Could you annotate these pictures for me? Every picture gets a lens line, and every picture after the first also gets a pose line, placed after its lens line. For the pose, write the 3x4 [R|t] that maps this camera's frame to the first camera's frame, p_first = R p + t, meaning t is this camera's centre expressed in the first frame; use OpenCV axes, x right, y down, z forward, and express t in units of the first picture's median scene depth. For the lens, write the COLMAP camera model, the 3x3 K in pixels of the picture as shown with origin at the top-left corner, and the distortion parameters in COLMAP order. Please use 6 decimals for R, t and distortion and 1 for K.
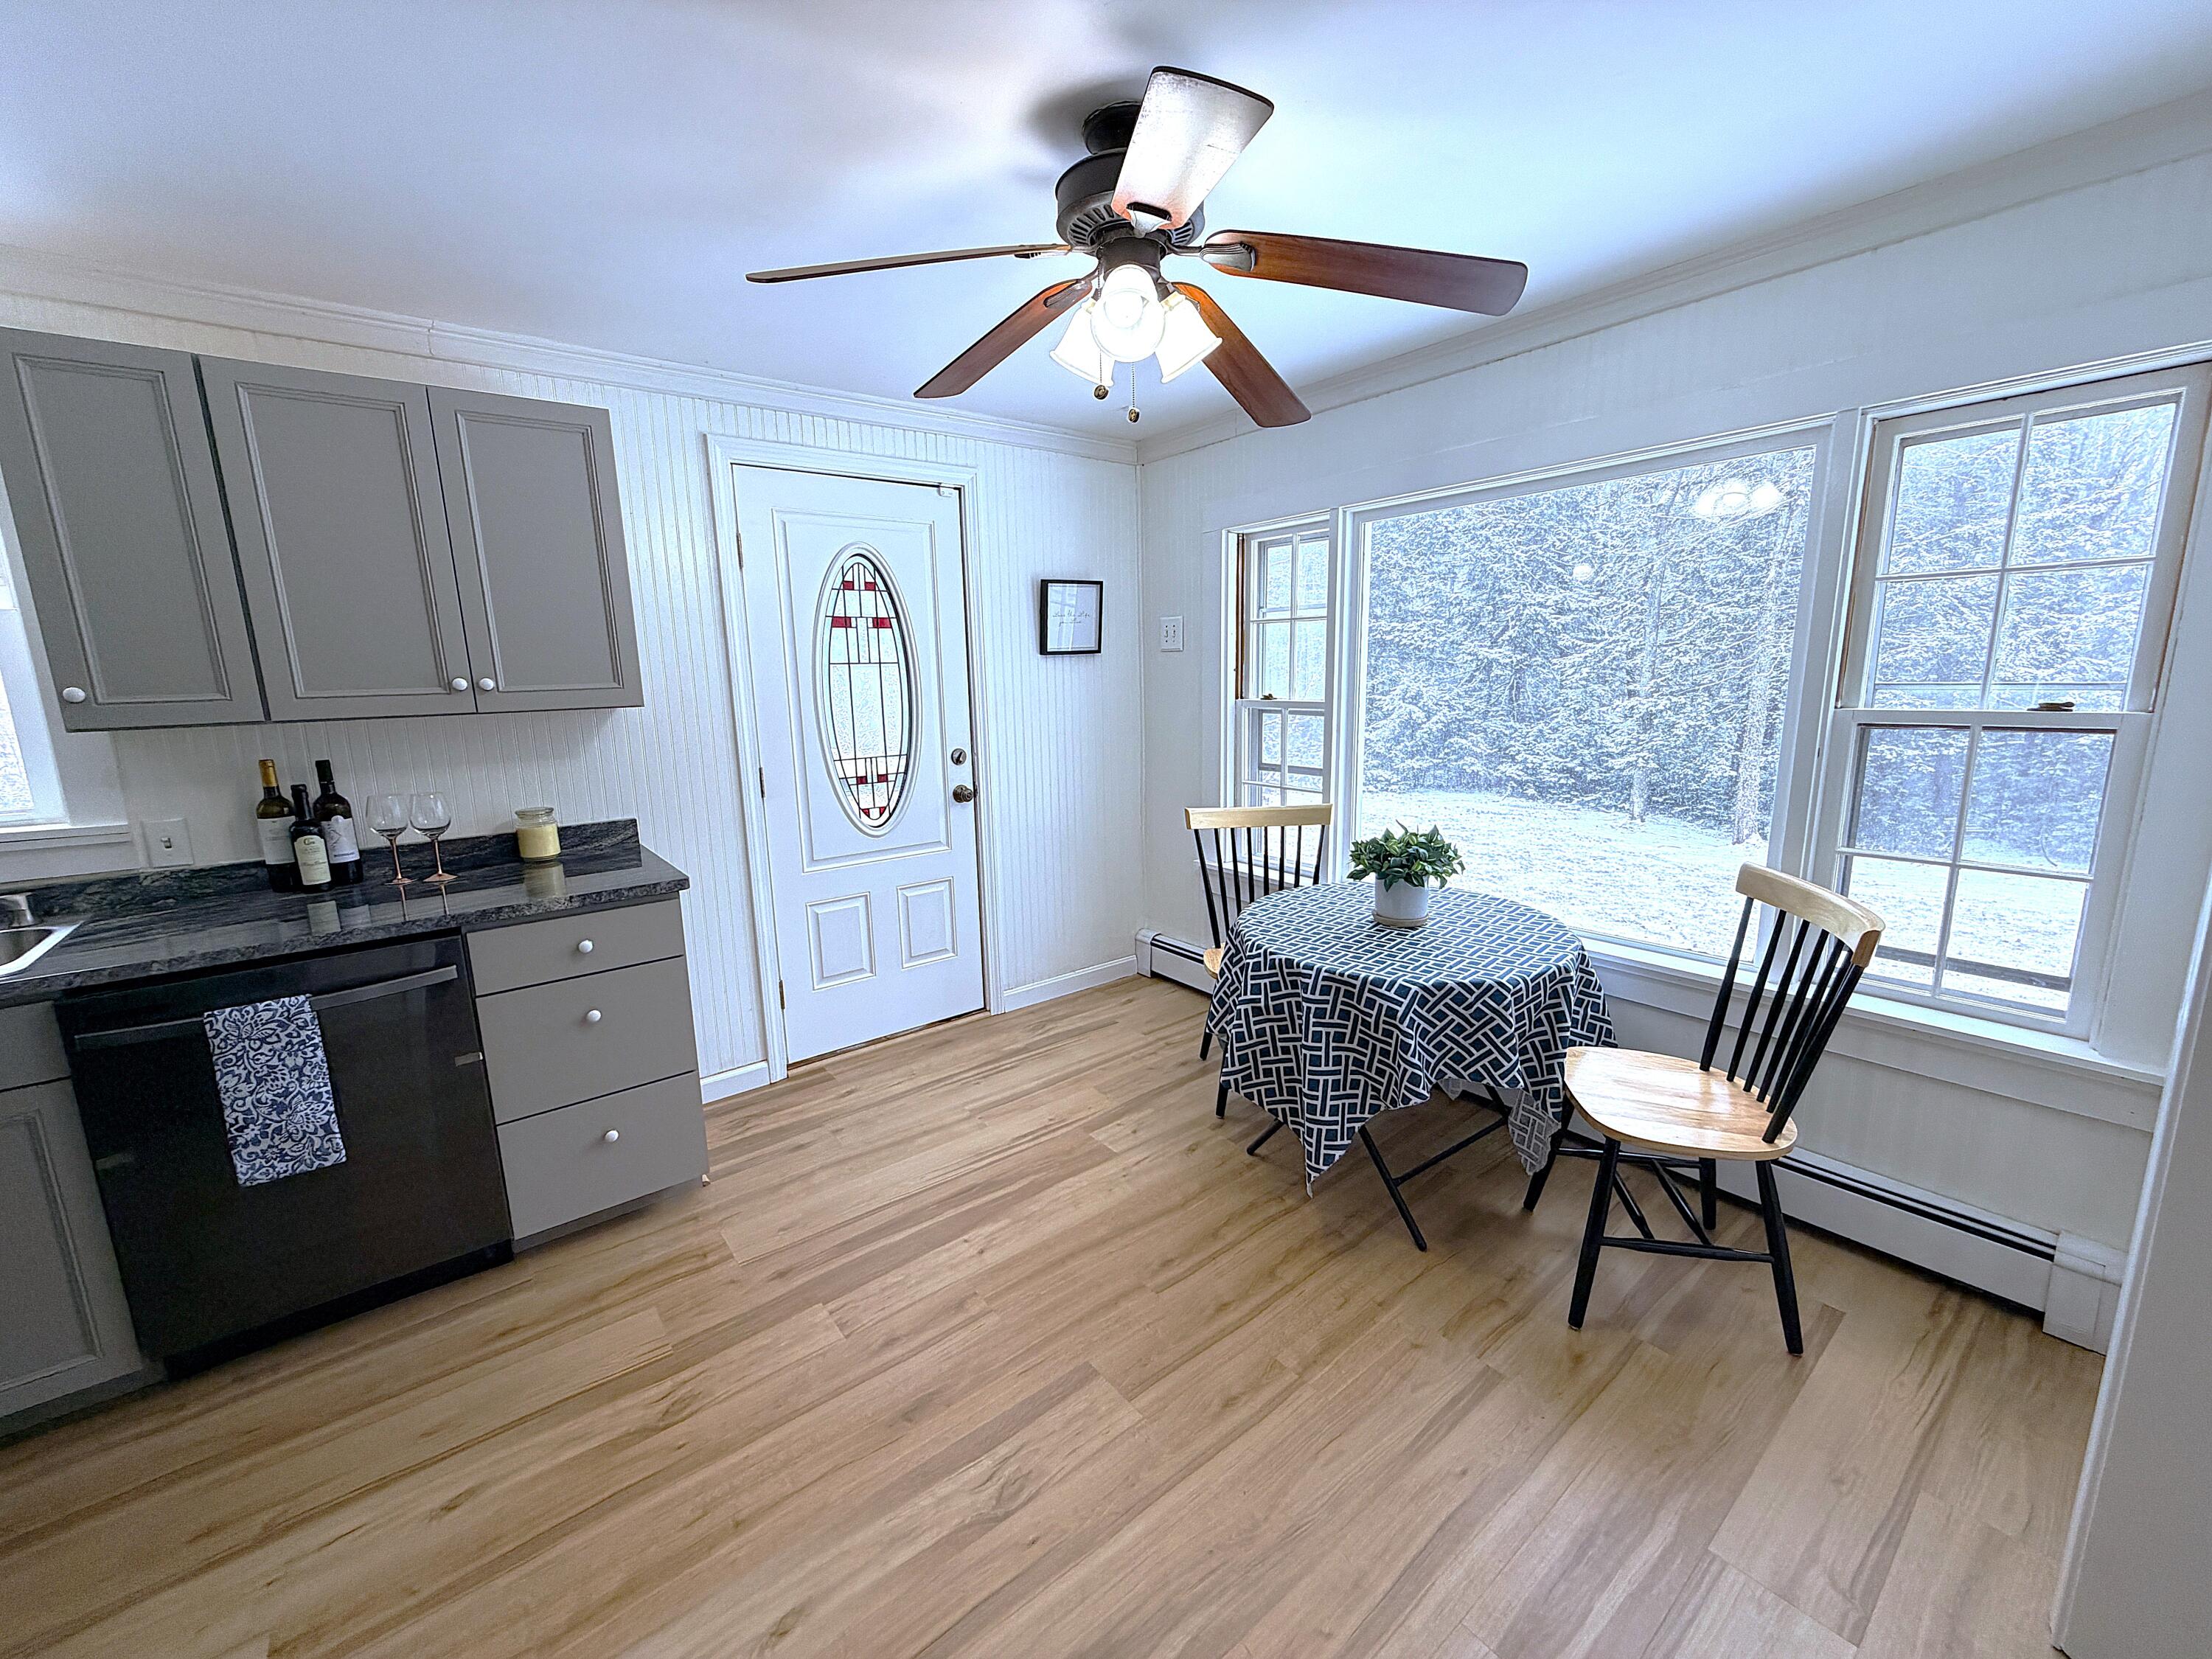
lens RADIAL K [[880.8, 0, 1098.0], [0, 880.8, 832.4], [0, 0, 1]] dist [-0.000054, -0.000137]
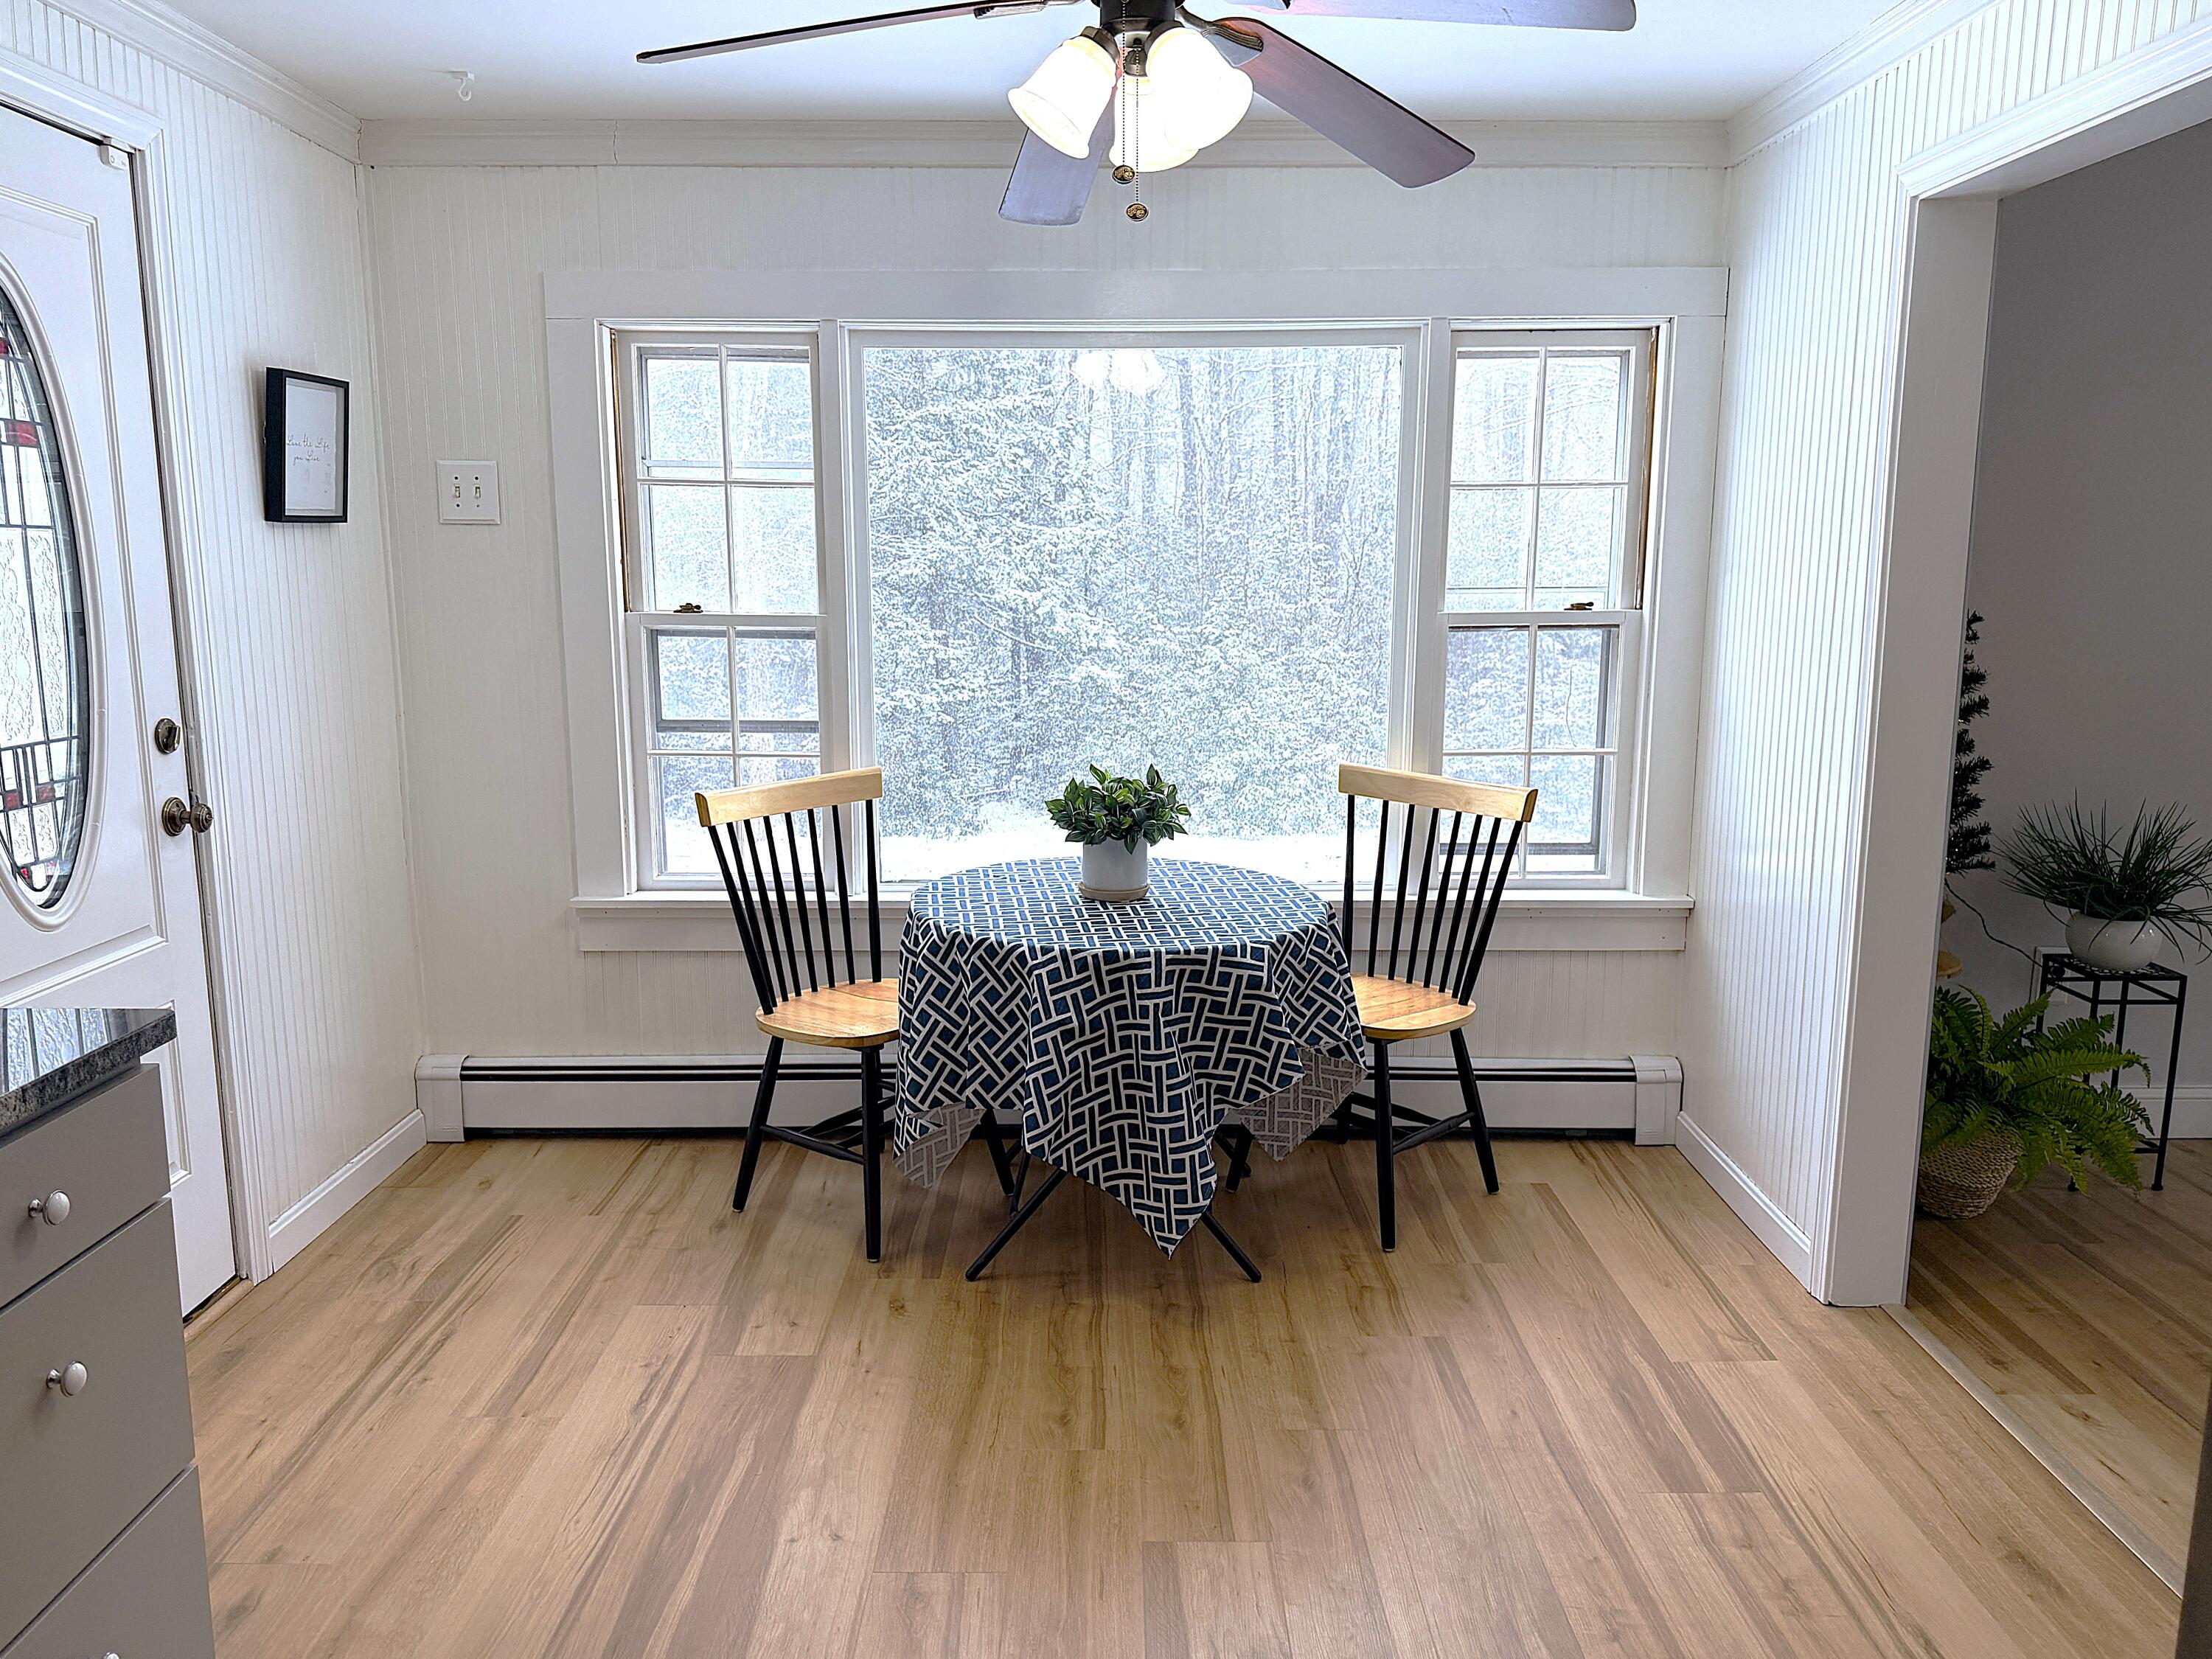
lens RADIAL K [[1617.3, 0, 1105.0], [0, 1617.3, 836.6], [0, 0, 1]] dist [0.124966, -0.202353]
pose [[0.615656, -0.110369, 0.780248, -0.807463], [0.130629, 0.990738, 0.037071, -0.003201], [-0.777113, 0.079100, 0.624371, 0.136129]]
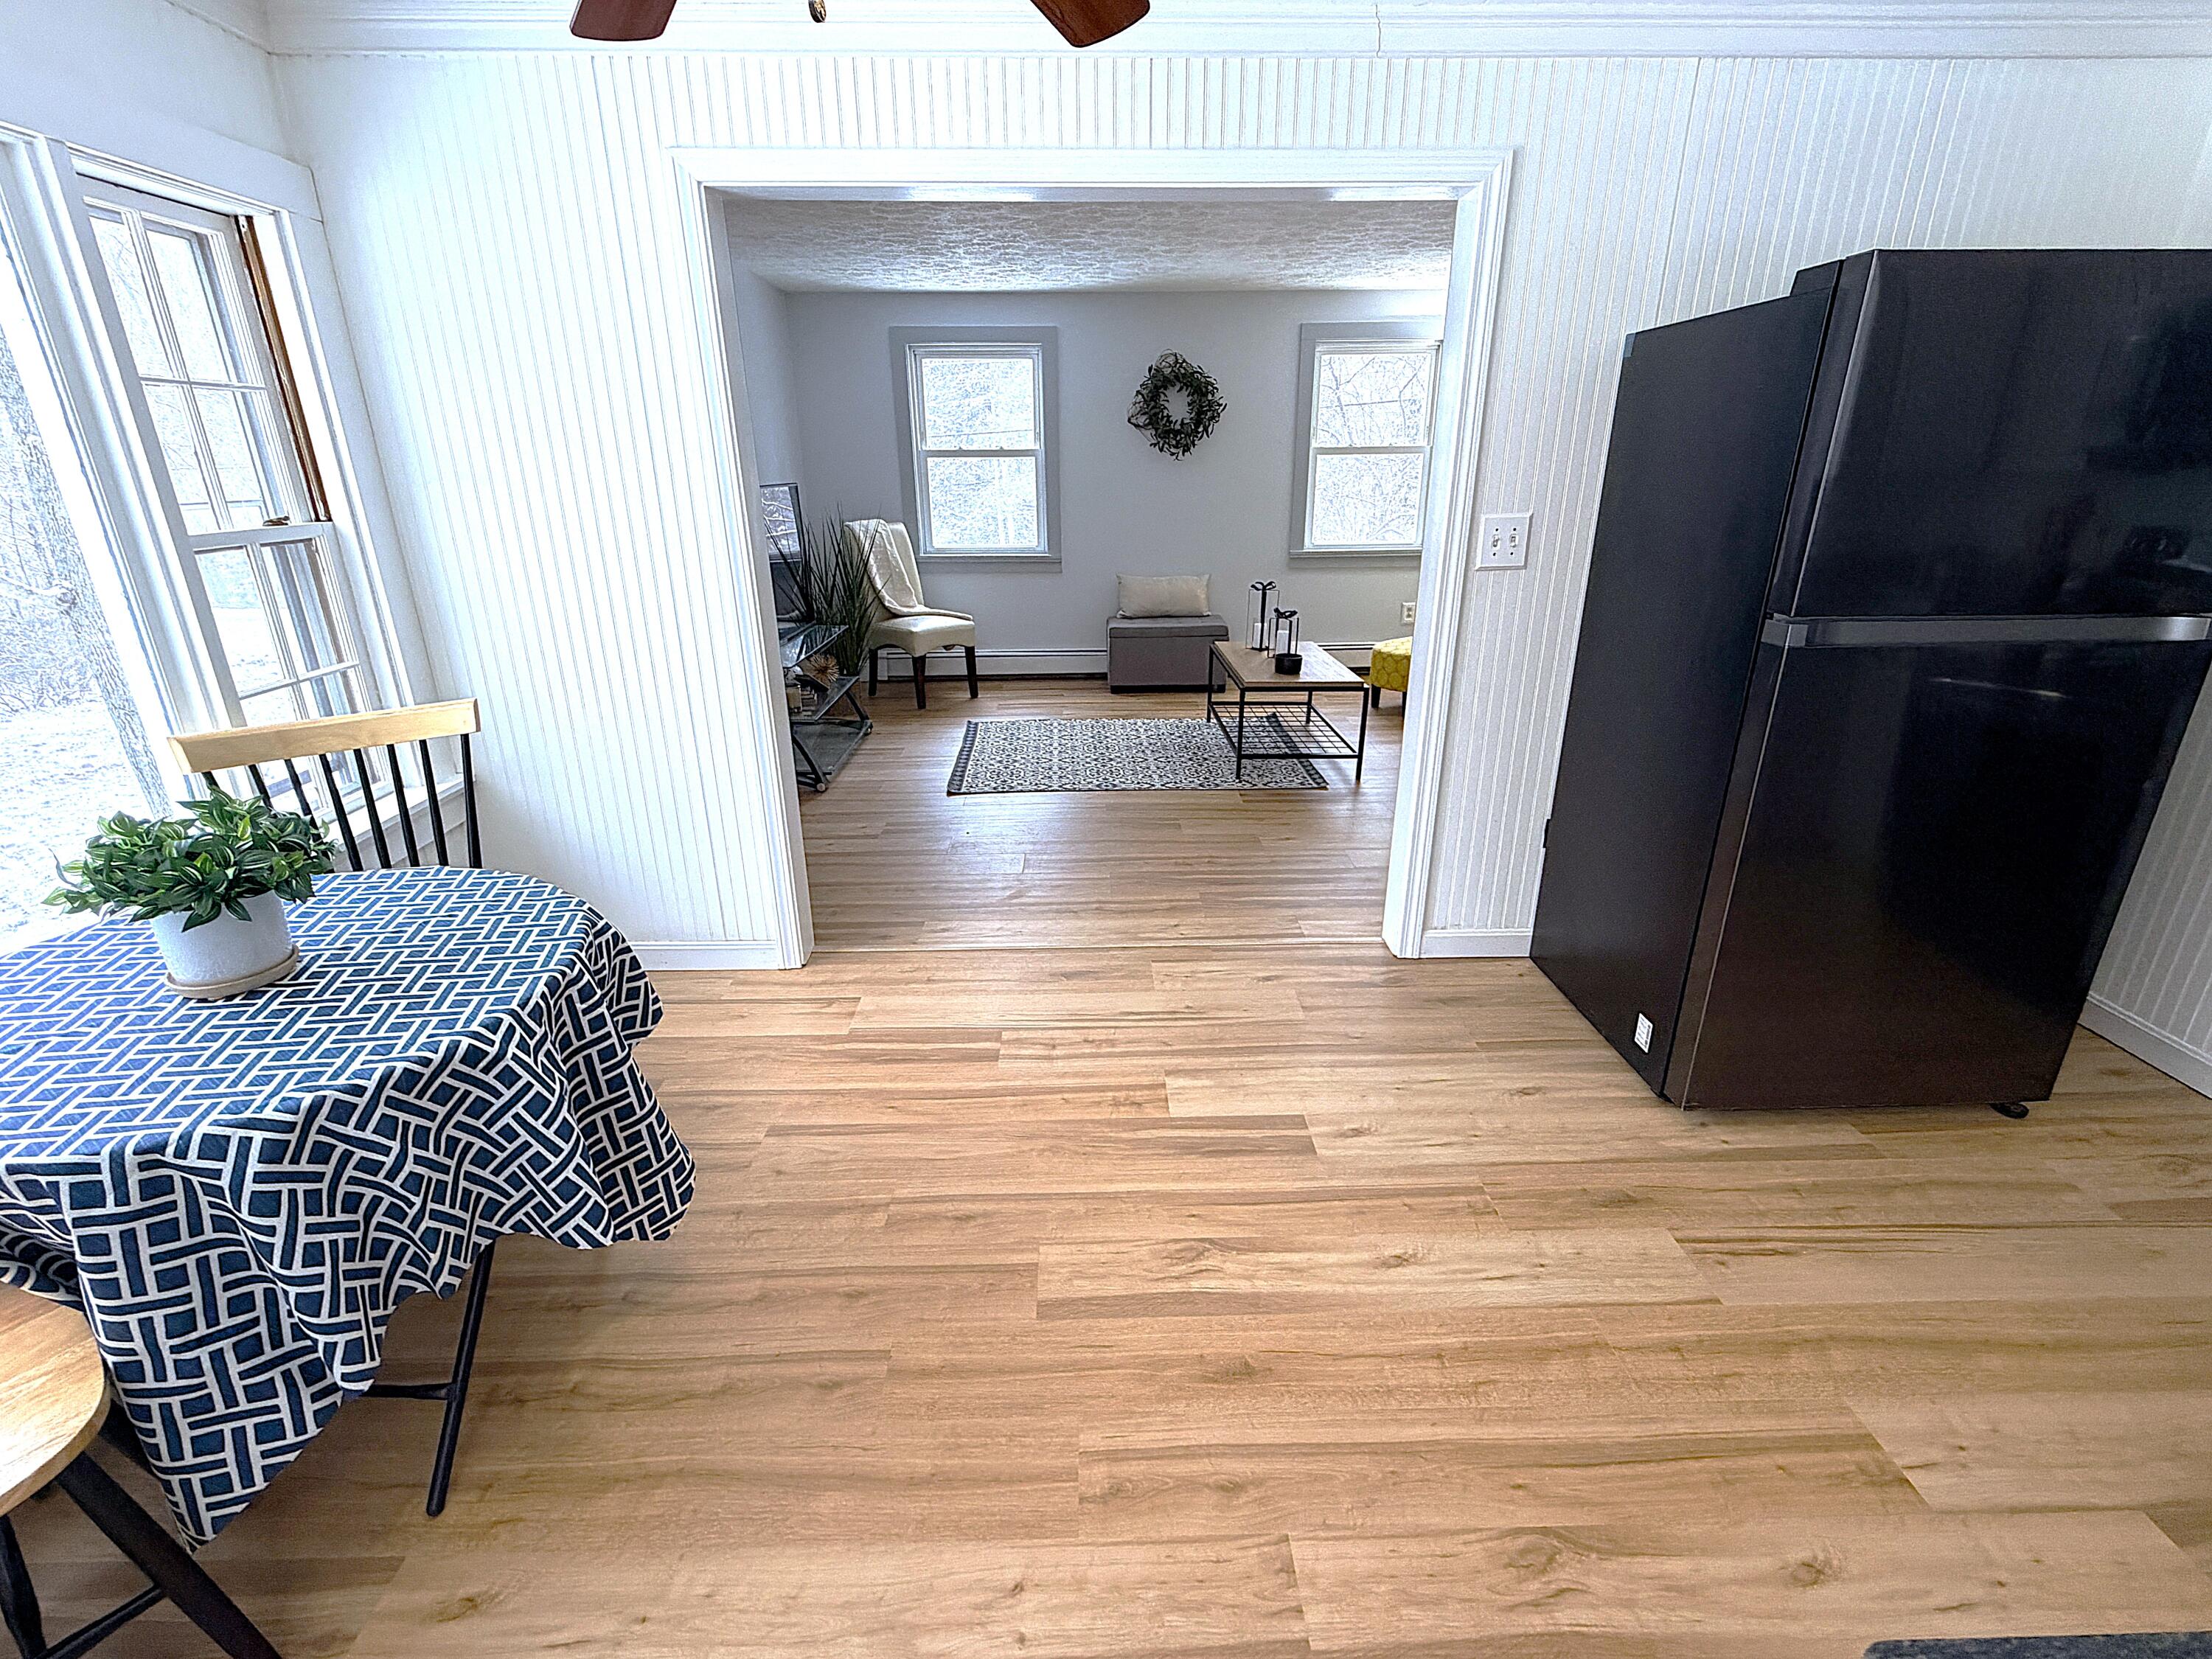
lens RADIAL K [[1007.2, 0, 1106.0], [0, 1007.2, 829.5], [0, 0, 1]] dist [-0.000363, 0.000013]
pose [[-0.804757, -0.175881, 0.566950, -0.432233], [0.136495, 0.874676, 0.465092, -0.200789], [-0.577699, 0.451672, -0.679895, 1.150218]]
